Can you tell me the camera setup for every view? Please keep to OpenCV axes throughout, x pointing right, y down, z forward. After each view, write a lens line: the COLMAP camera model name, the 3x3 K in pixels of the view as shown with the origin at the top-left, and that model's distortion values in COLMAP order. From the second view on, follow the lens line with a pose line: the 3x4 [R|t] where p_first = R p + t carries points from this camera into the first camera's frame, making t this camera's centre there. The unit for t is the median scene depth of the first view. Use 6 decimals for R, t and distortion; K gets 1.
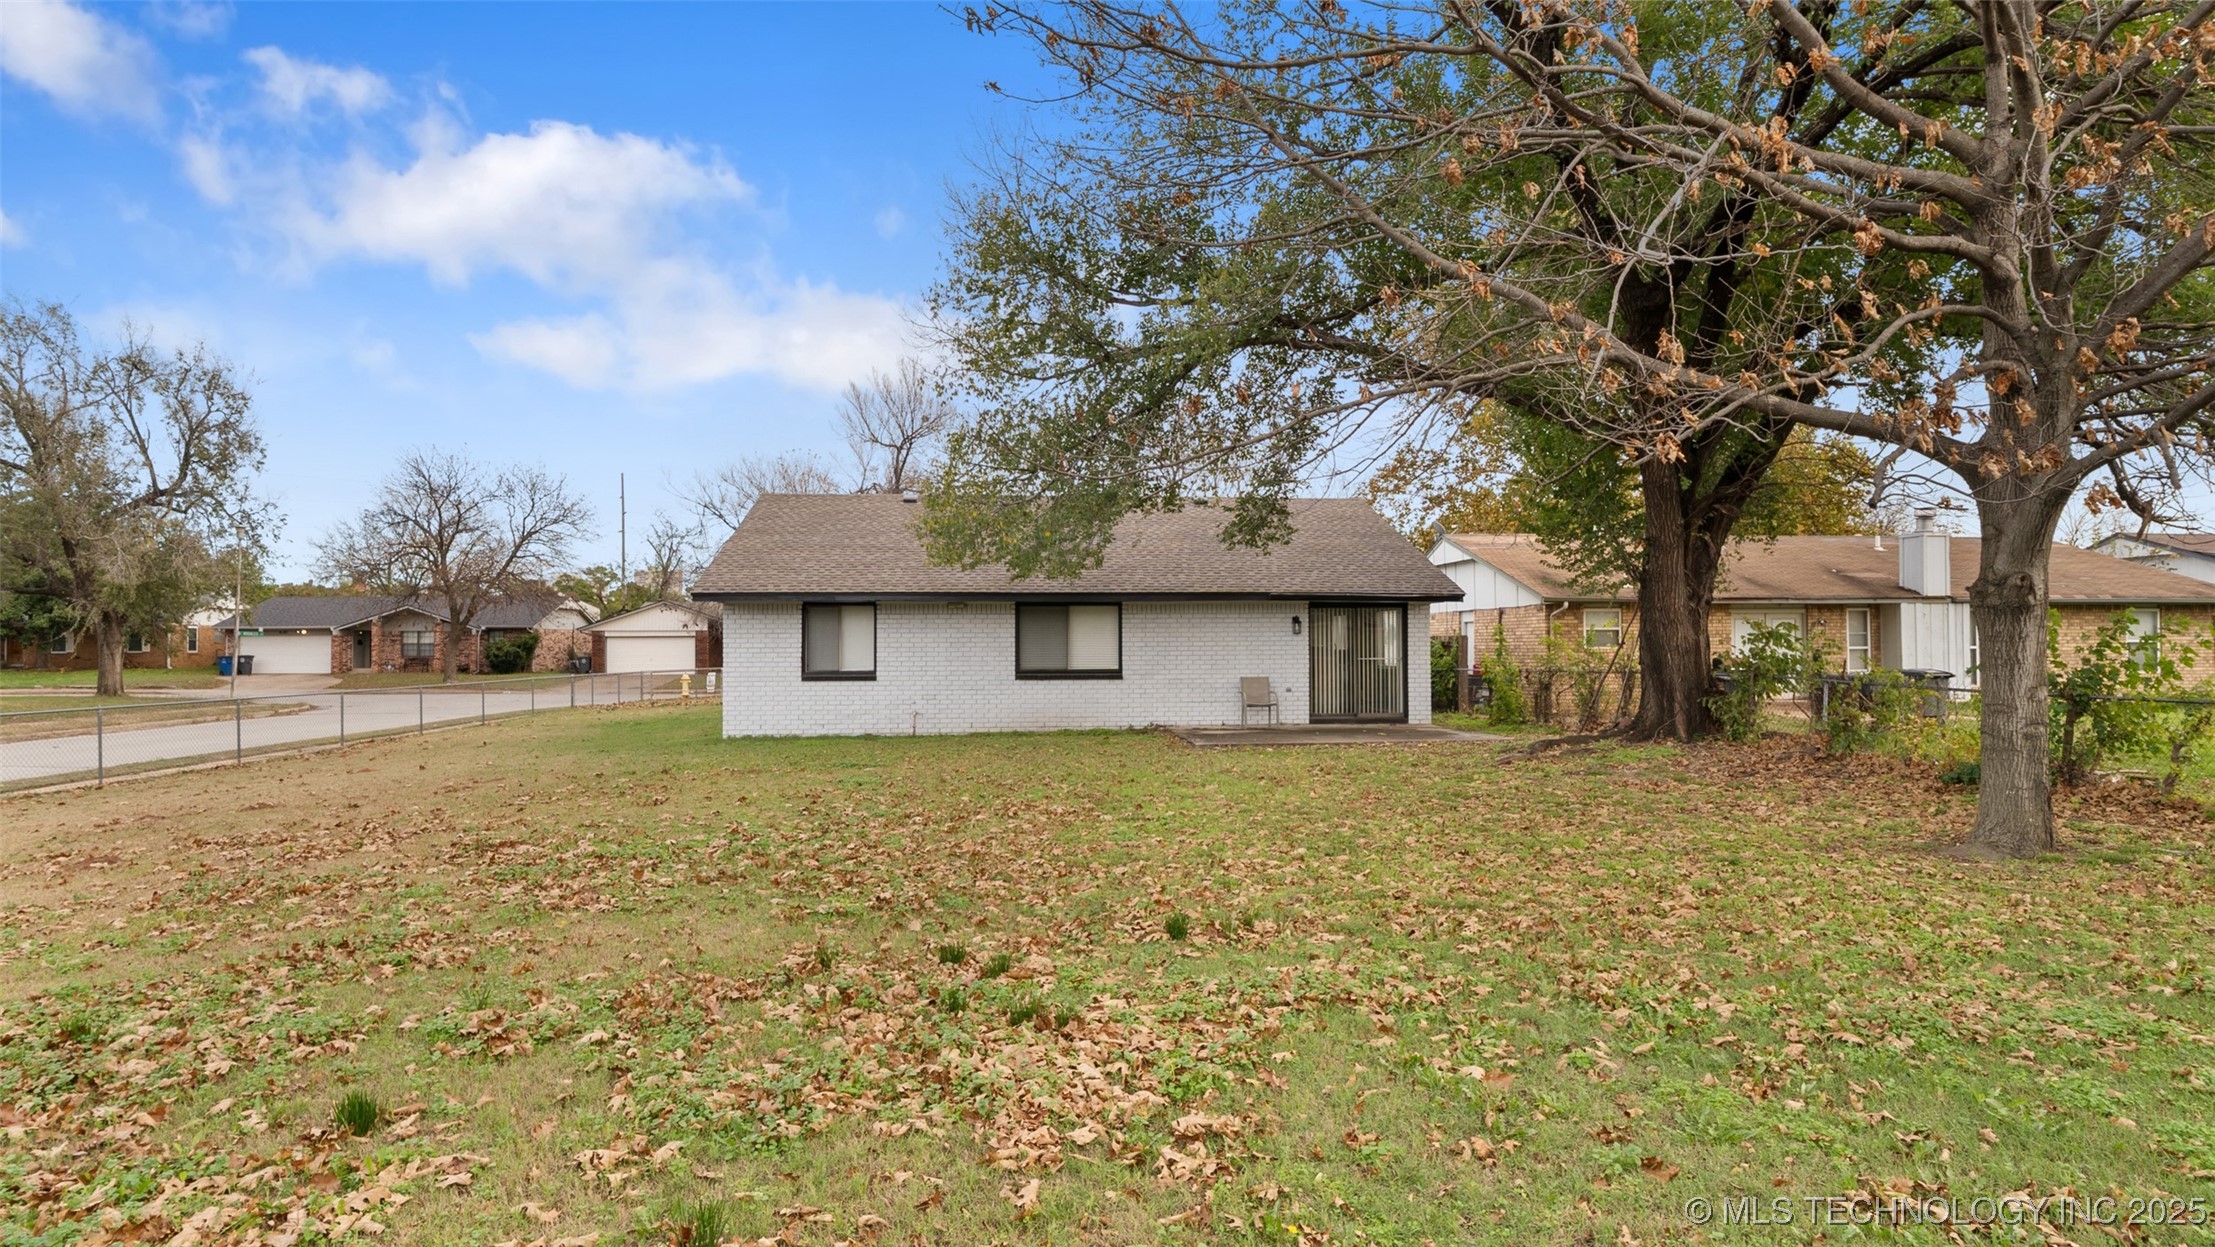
lens RADIAL K [[1187.4, 0, 1107.3], [0, 1187.4, 630.1], [0, 0, 1]] dist [0.002244, 0.000263]
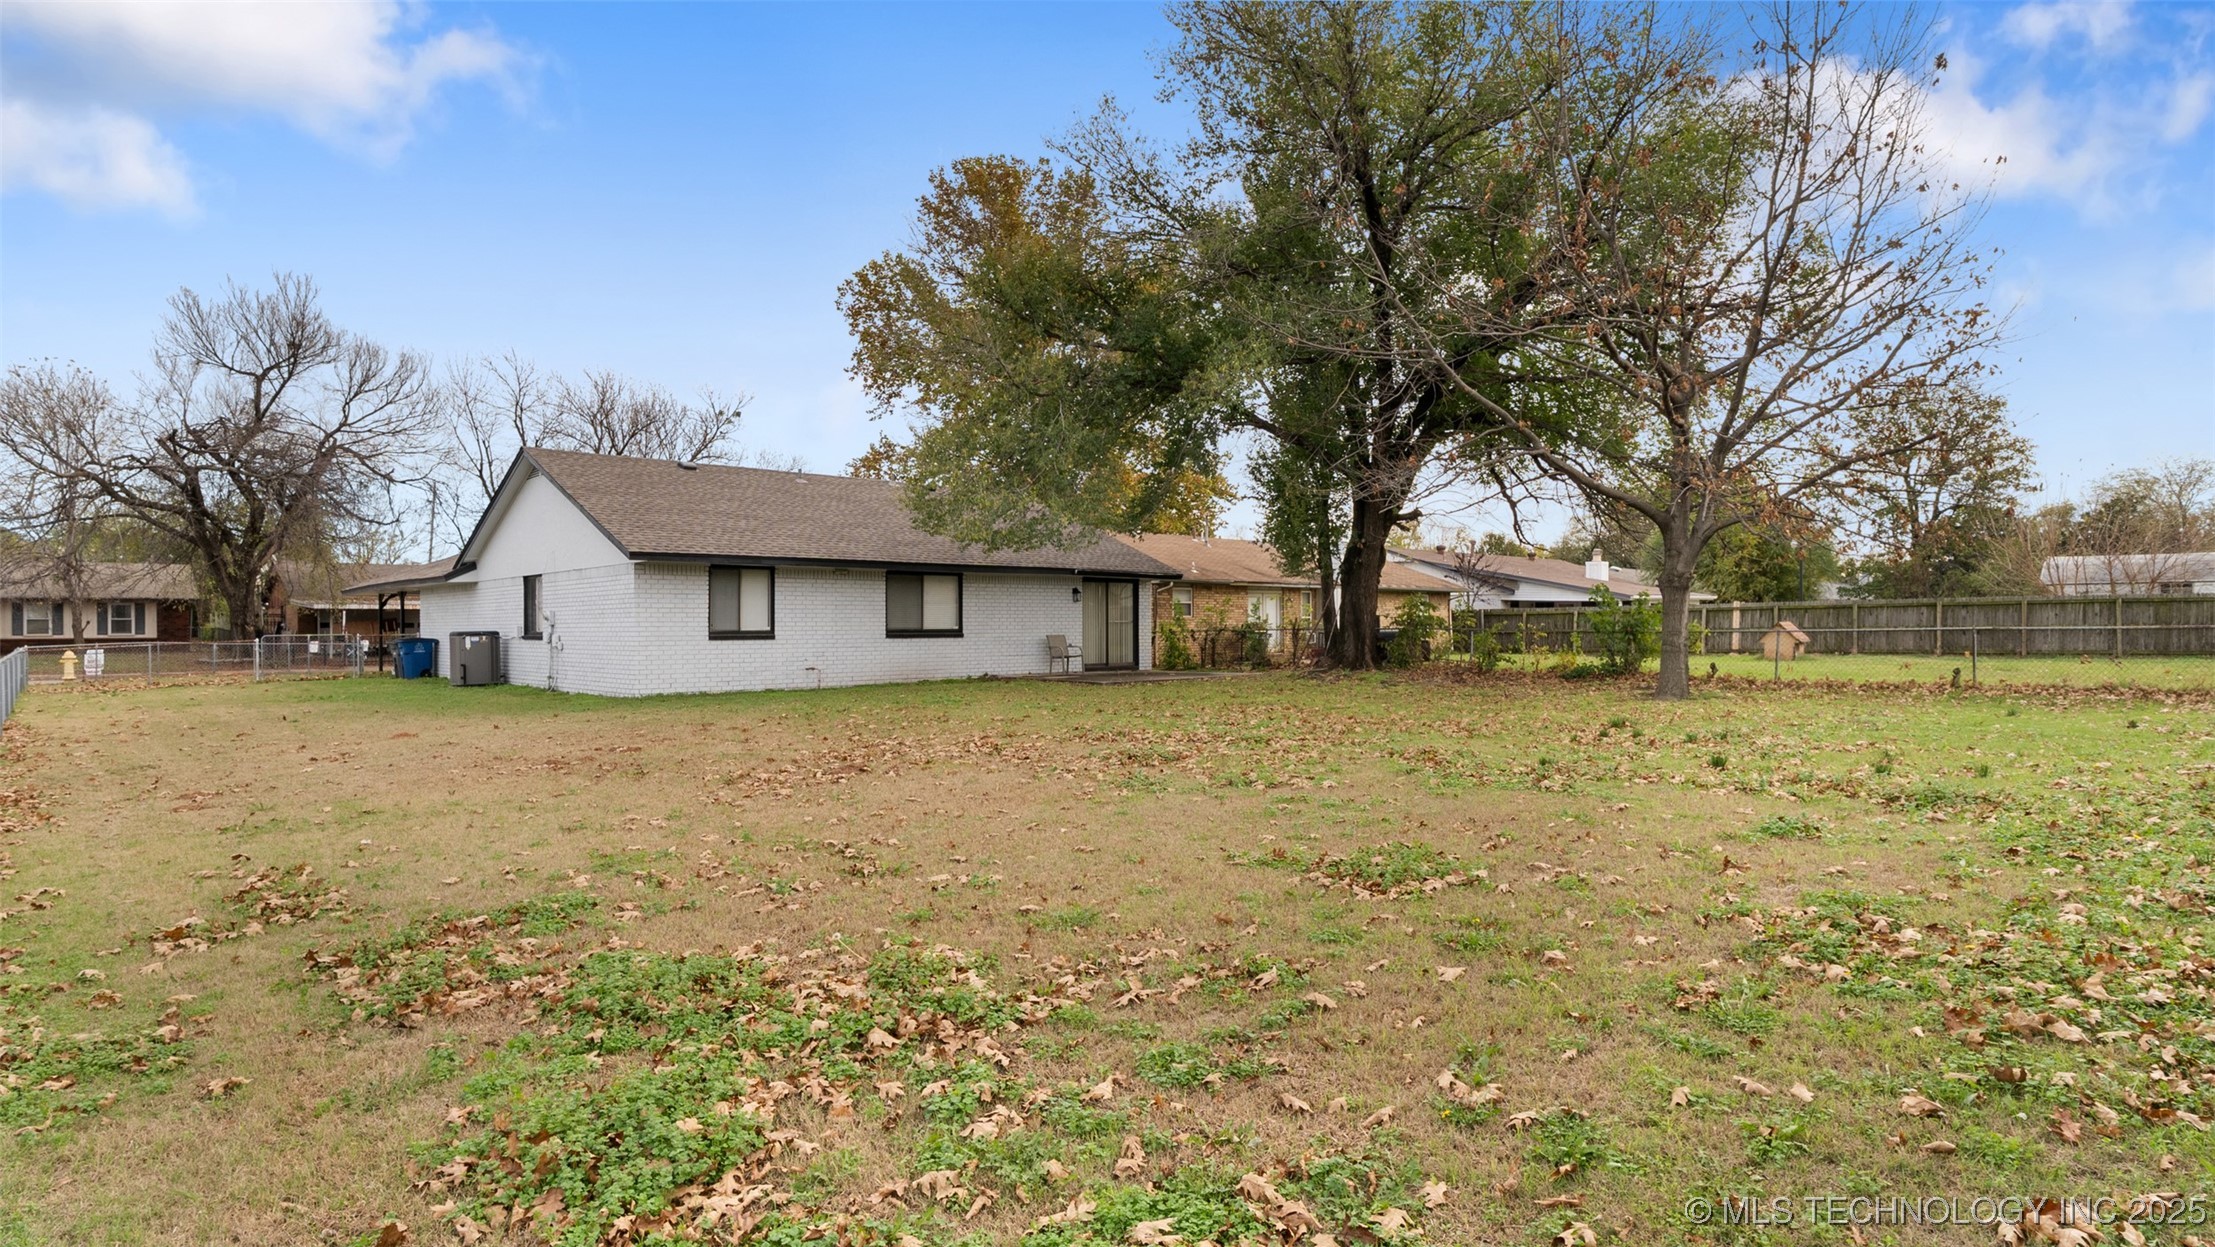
lens RADIAL K [[1187.4, 0, 1109.3], [0, 1187.4, 622.6], [0, 0, 1]] dist [0.002244, 0.000263]
pose [[0.776916, 0.004372, 0.629589, -0.634739], [-0.018159, 0.999715, 0.015466, 0.004982], [-0.629342, -0.023448, 0.776774, -0.030947]]
